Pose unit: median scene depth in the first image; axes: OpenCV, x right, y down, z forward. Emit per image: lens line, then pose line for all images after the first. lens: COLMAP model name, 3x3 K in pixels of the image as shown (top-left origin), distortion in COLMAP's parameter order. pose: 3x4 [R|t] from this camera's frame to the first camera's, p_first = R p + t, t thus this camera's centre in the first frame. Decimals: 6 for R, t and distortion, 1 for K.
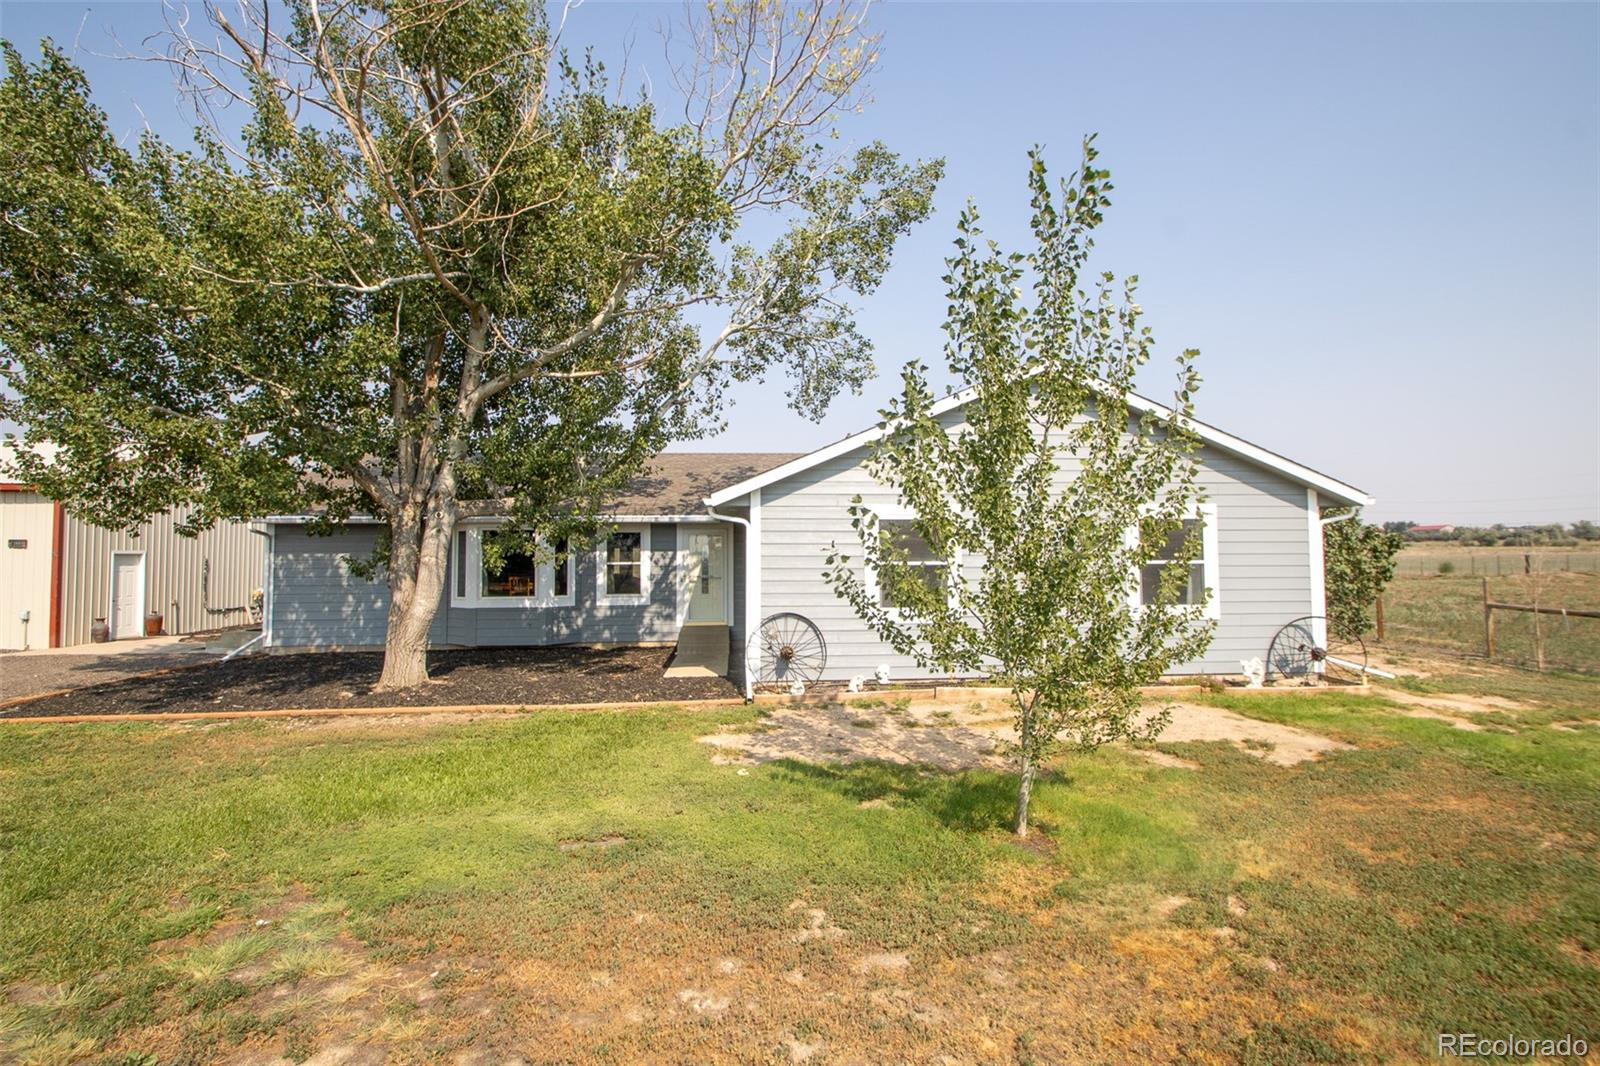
lens RADIAL K [[733.2, 0, 800.0], [0, 733.2, 533.0], [0, 0, 1]] dist [-0.002251, -0.000512]
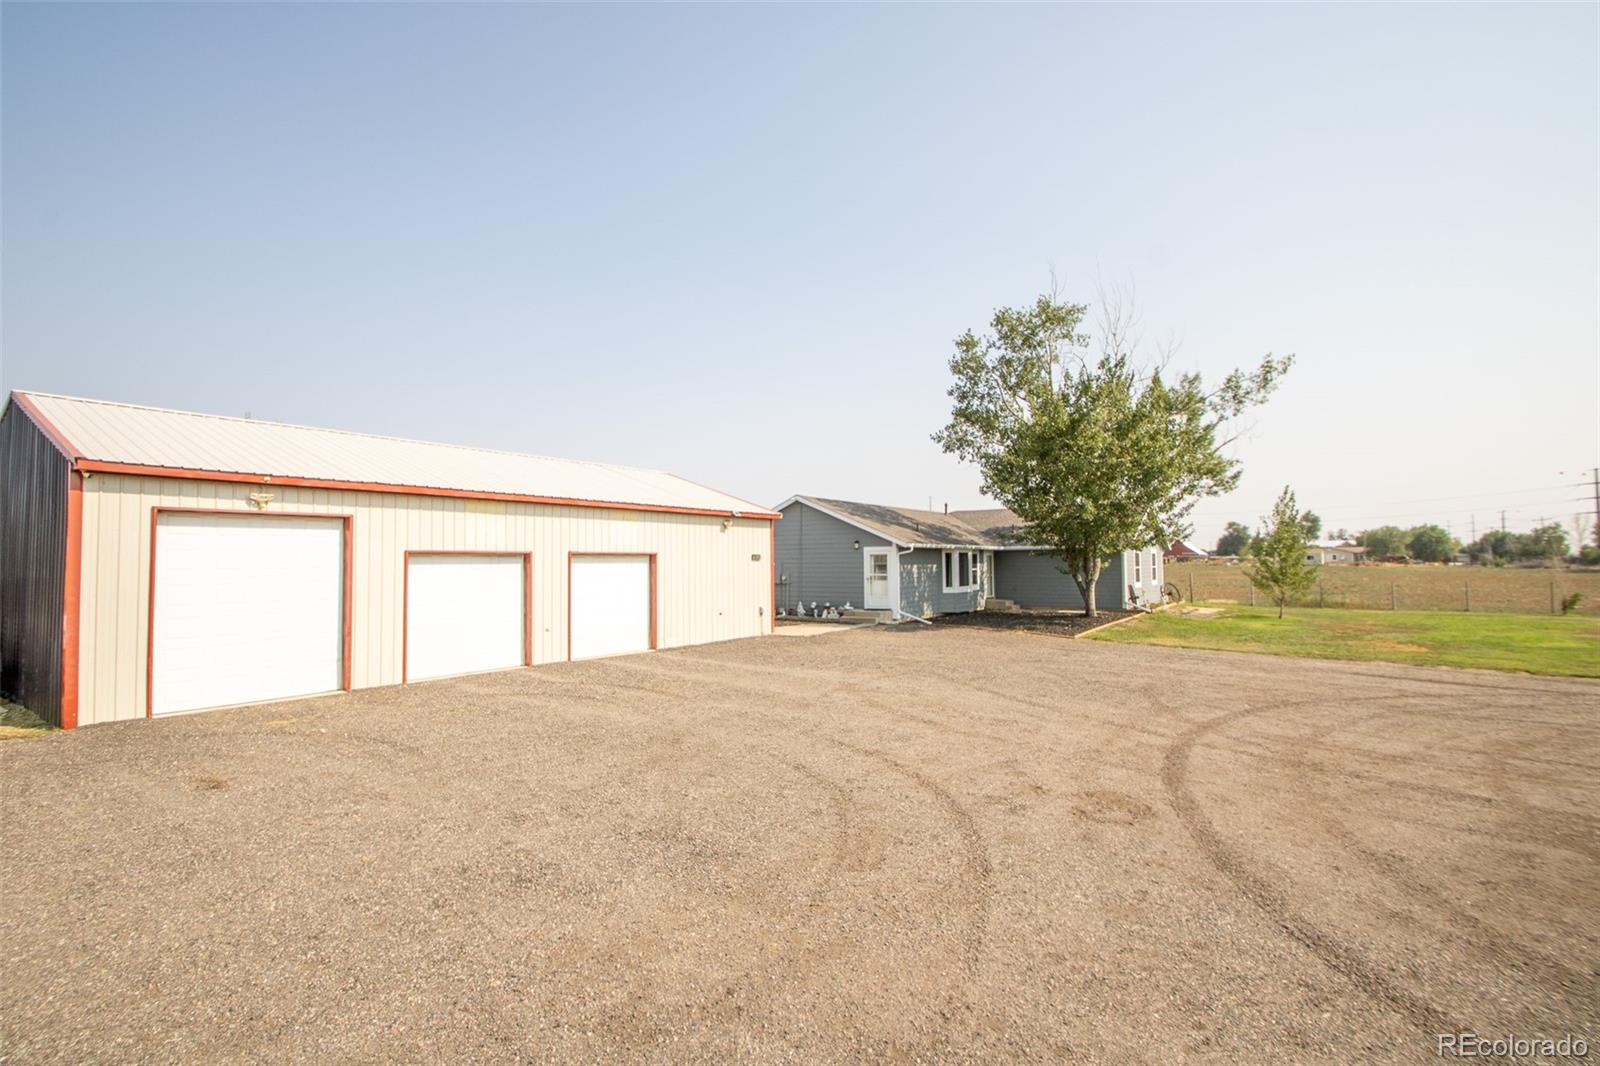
lens RADIAL K [[738.3, 0, 797.2], [0, 738.3, 541.0], [0, 0, 1]] dist [0.003455, 0.000448]
pose [[0.682468, 0.023066, 0.730552, -2.005127], [-0.014716, 0.999733, -0.017817, 0.007046], [-0.730768, 0.001409, 0.682625, 0.002184]]
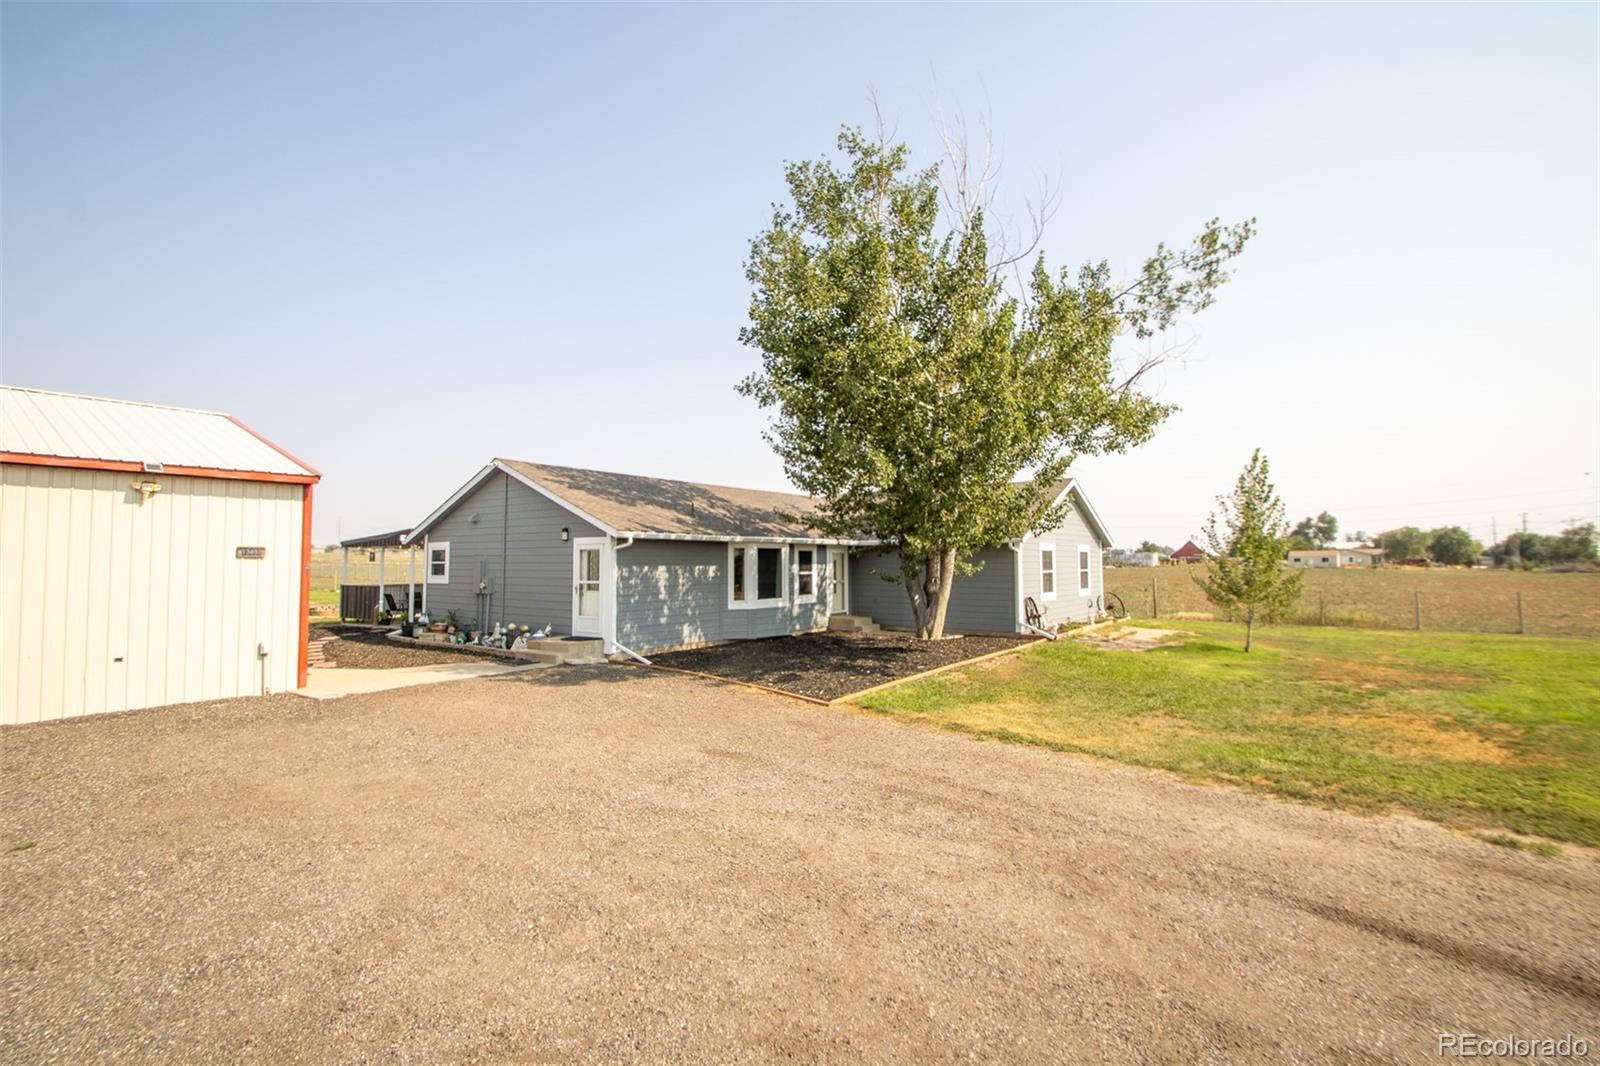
lens RADIAL K [[733.2, 0, 800.0], [0, 733.2, 533.0], [0, 0, 1]] dist [-0.002251, -0.000512]
pose [[0.695984, 0.033868, 0.717258, -1.218023], [-0.018984, 0.999406, -0.028770, 0.005577], [-0.717807, 0.006407, 0.696213, 0.069823]]
